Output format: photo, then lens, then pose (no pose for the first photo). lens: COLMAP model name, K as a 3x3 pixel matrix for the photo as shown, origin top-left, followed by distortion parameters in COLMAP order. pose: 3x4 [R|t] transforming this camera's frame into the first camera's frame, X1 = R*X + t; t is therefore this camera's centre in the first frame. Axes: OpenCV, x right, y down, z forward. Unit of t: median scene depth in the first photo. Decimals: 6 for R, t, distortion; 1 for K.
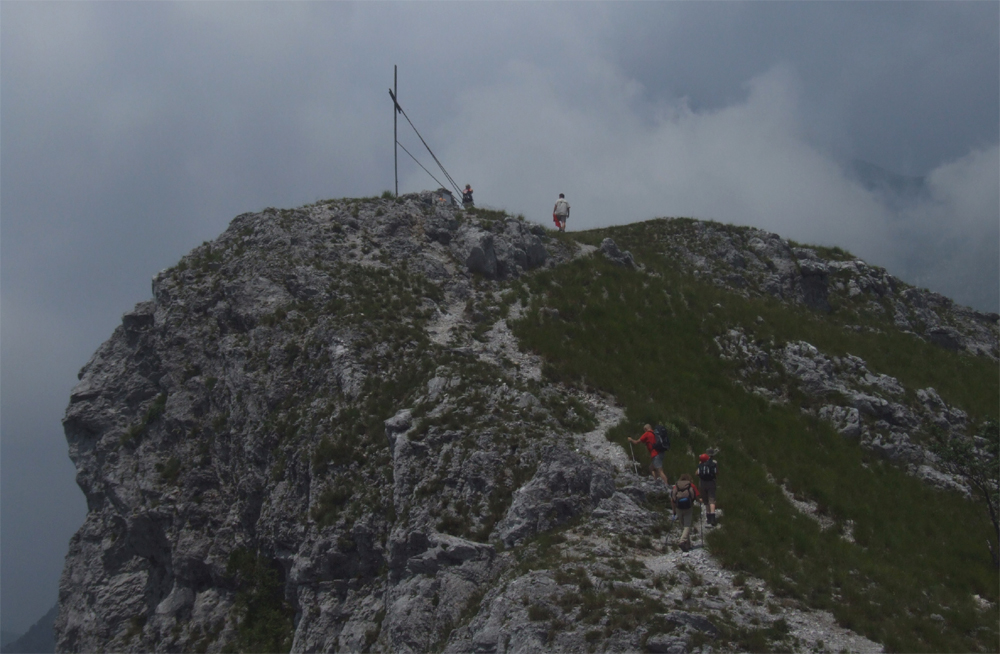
lens RADIAL K [[2084.7, 0, 500.0], [0, 2084.7, 327.0], [0, 0, 1]] dist [-0.002669, -0.001784]
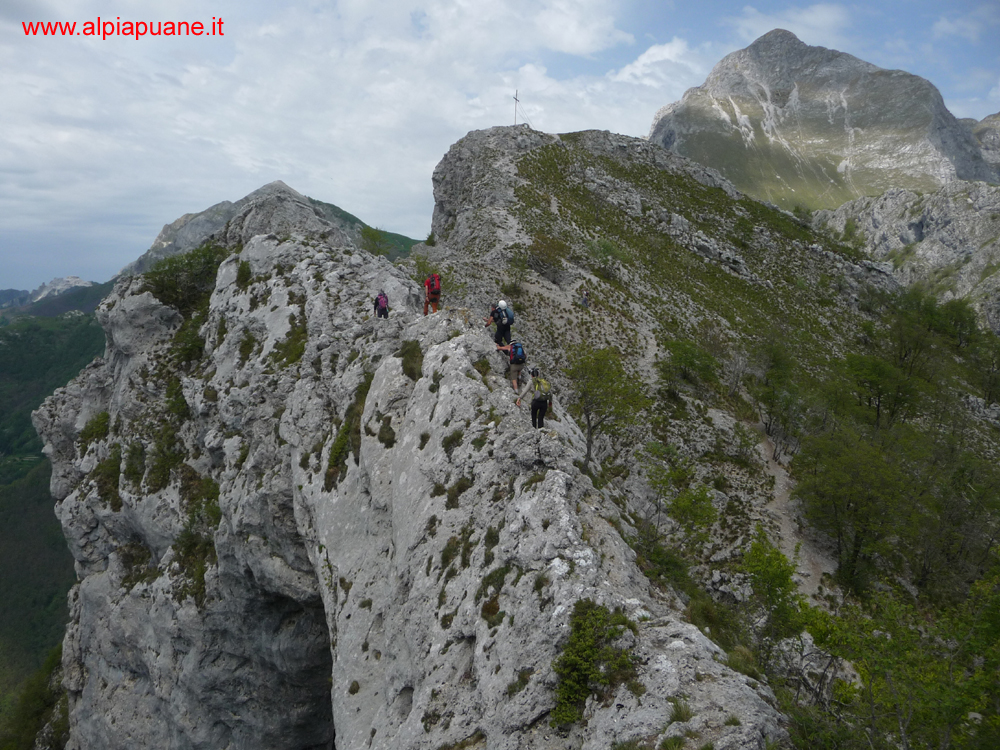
lens RADIAL K [[824.4, 0, 500.0], [0, 824.4, 375.0], [0, 0, 1]] dist [-0.019046, 0.002146]
pose [[0.968803, 0.095462, -0.228710, 0.419825], [-0.025266, 0.956073, 0.292036, -0.079334], [0.246542, -0.277147, 0.928658, -0.799200]]
